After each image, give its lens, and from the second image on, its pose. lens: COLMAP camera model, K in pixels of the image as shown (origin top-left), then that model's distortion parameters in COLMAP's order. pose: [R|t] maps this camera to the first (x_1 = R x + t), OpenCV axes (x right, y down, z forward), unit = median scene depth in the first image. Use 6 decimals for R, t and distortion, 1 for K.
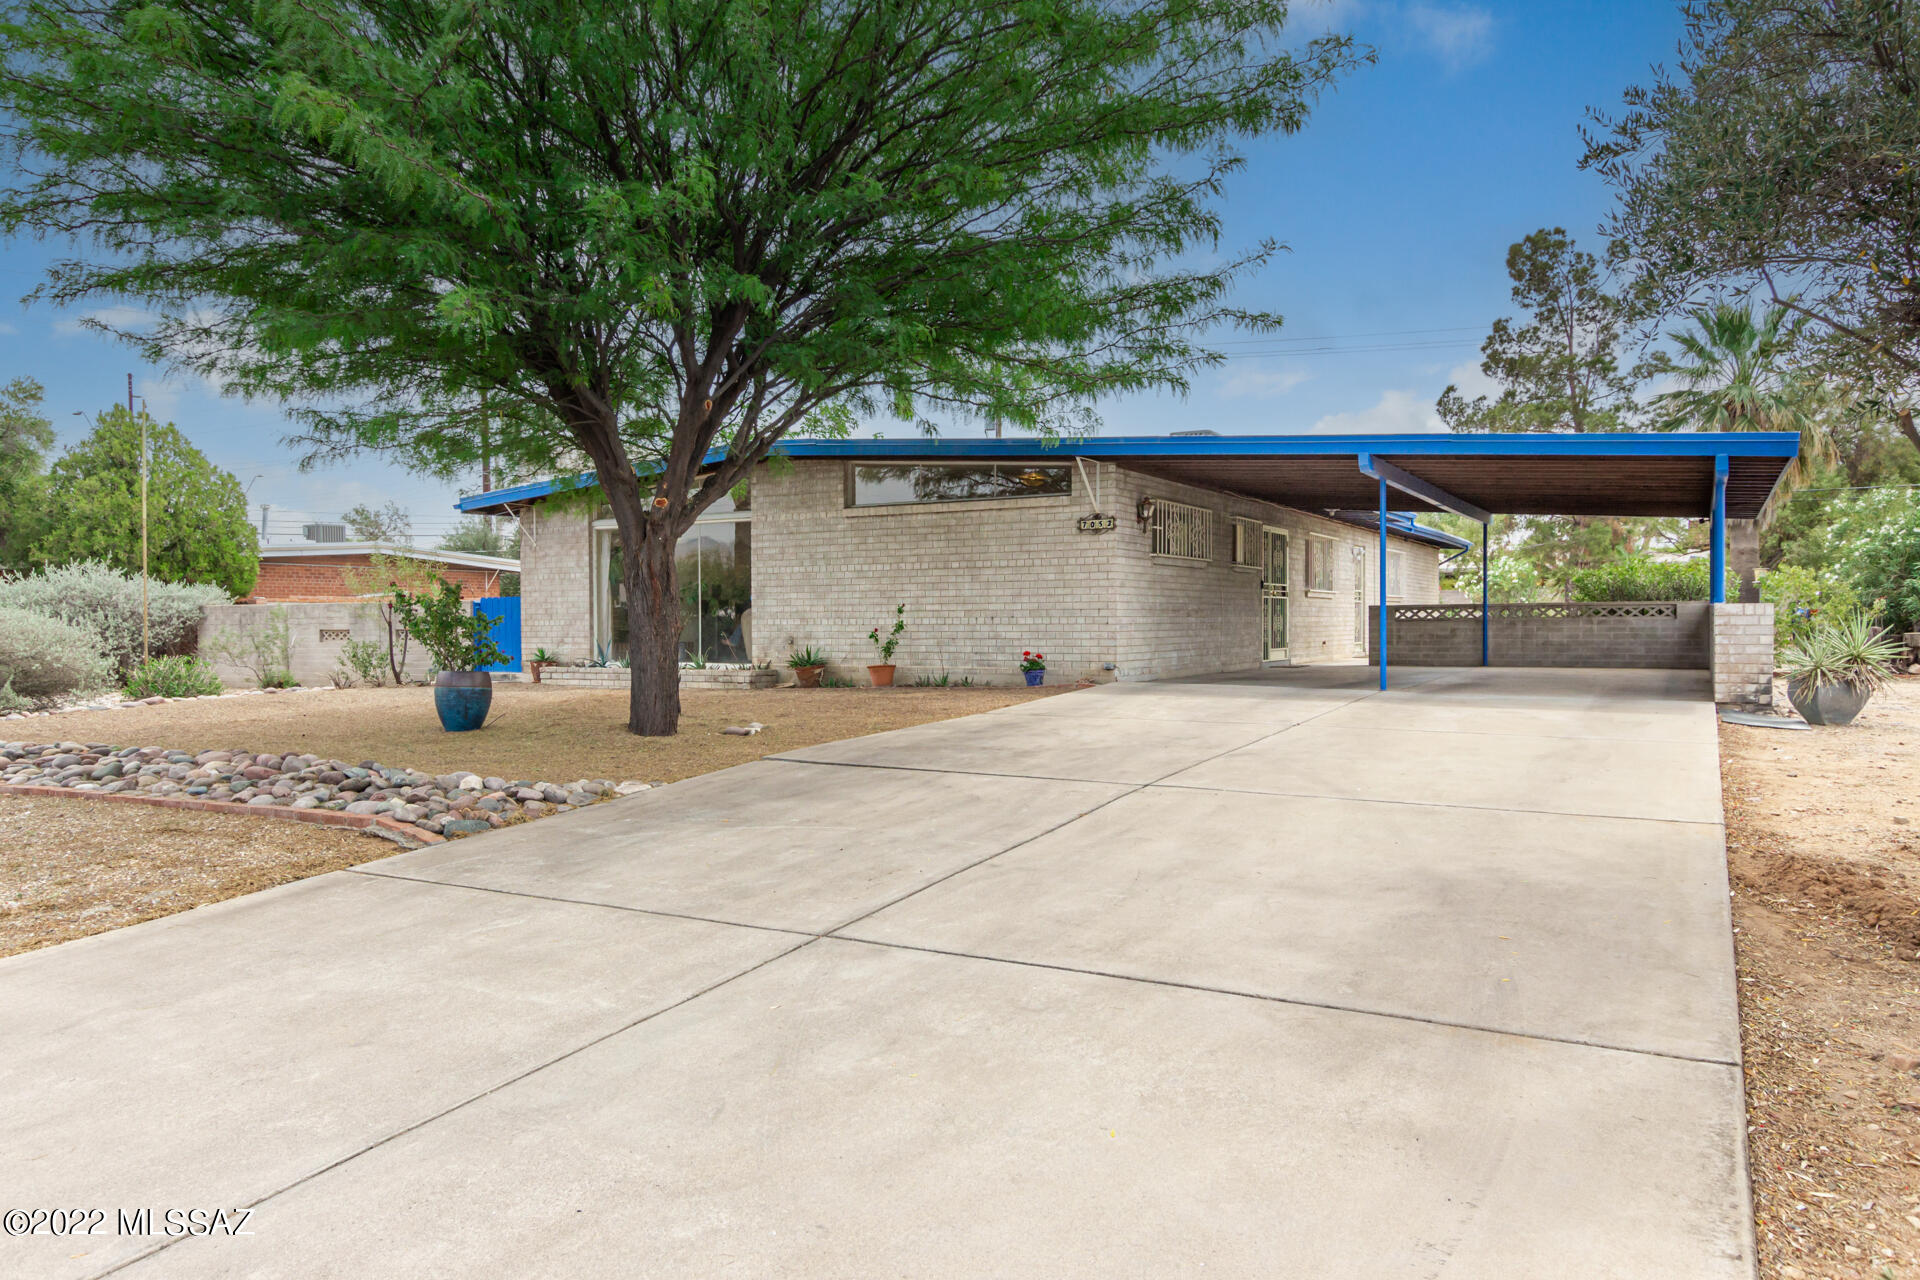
lens RADIAL K [[1263.6, 0, 963.5], [0, 1263.6, 633.4], [0, 0, 1]] dist [0.016588, 0.001751]
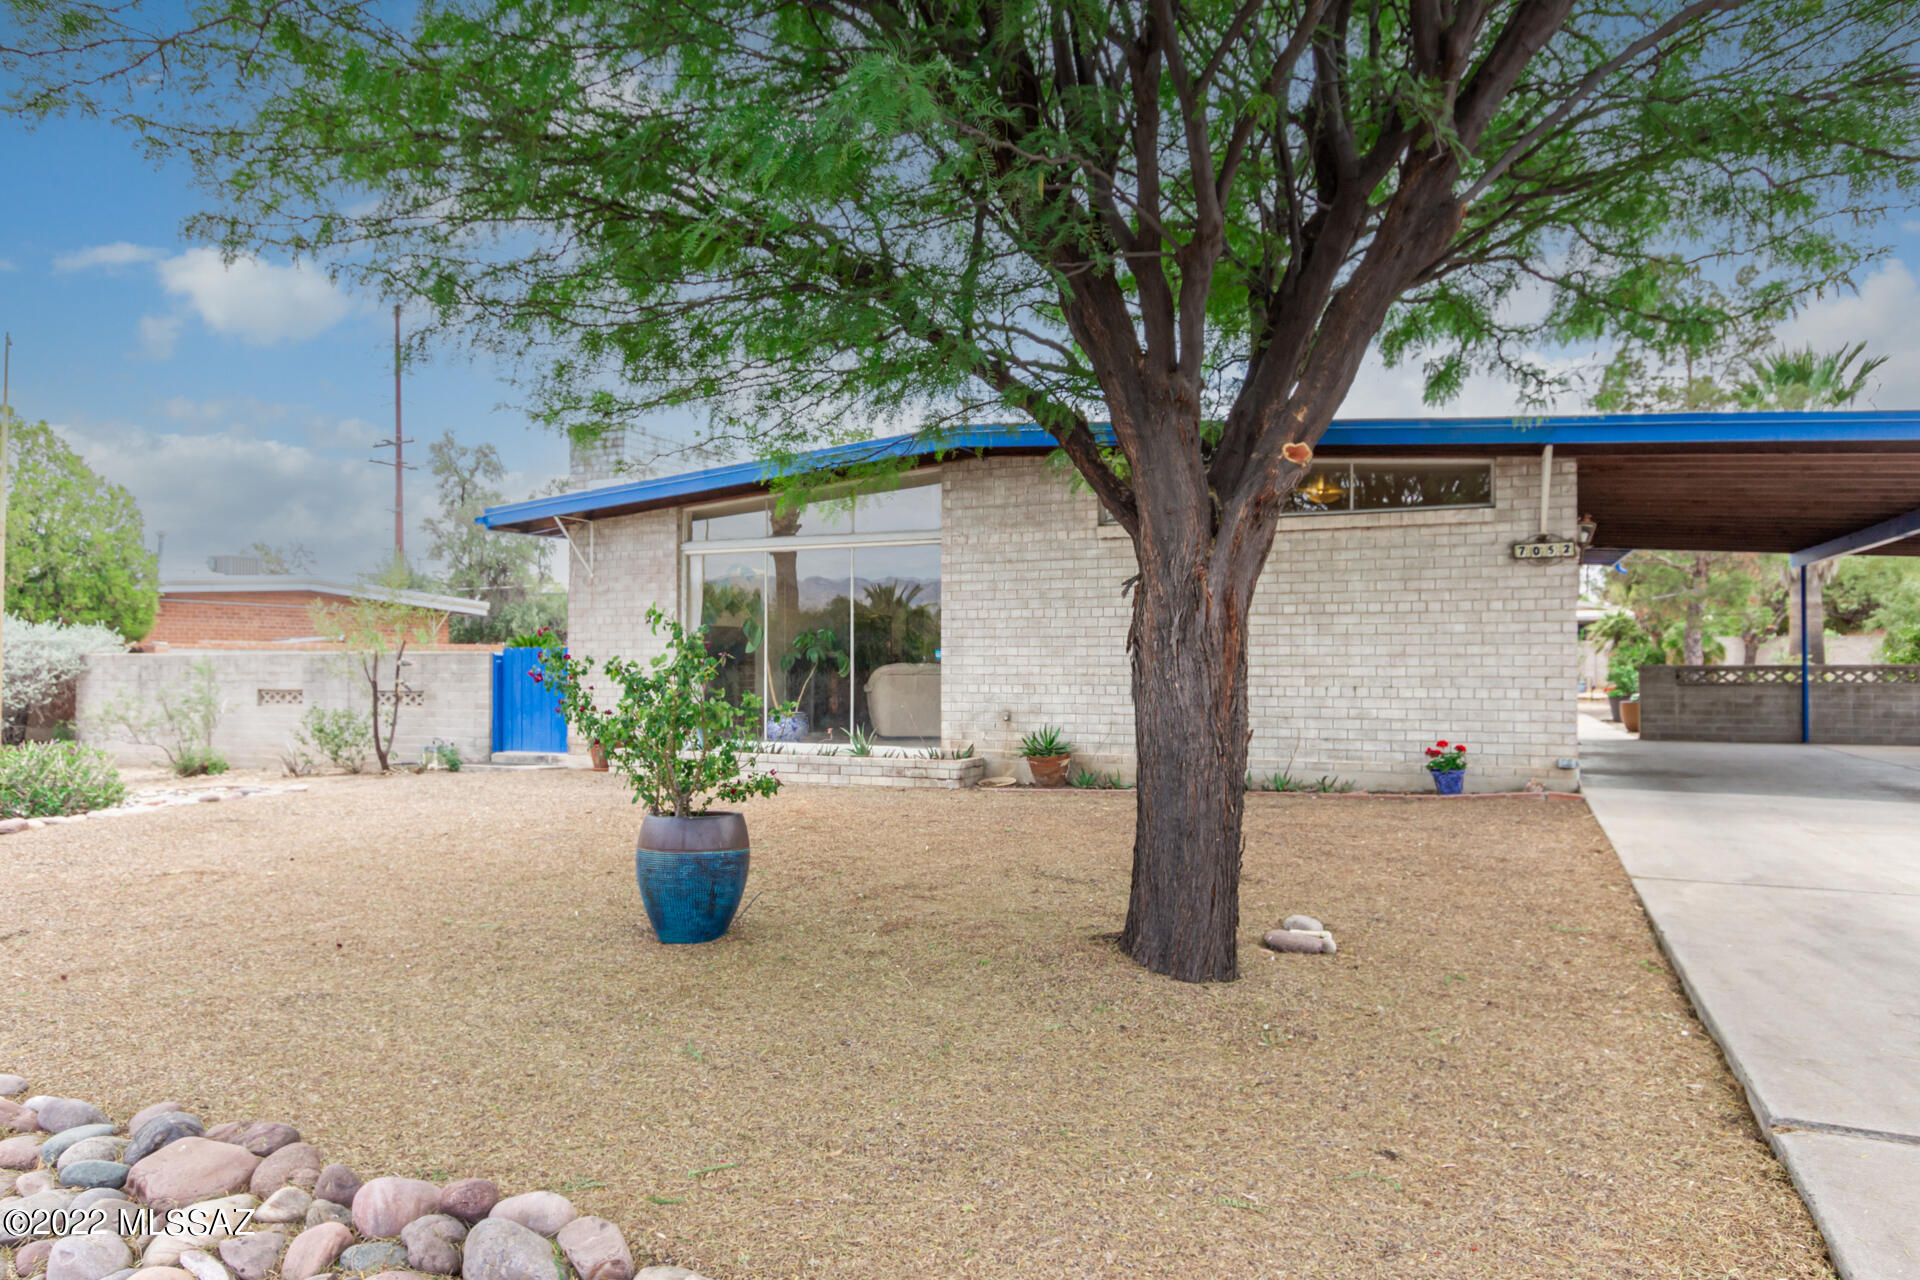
lens RADIAL K [[1161.8, 0, 958.0], [0, 1161.8, 643.3], [0, 0, 1]] dist [0.010439, -0.000297]
pose [[0.993642, 0.007432, 0.112344, -0.203721], [-0.004378, 0.999615, -0.027408, -0.014275], [-0.112504, 0.026742, 0.993291, 0.319979]]
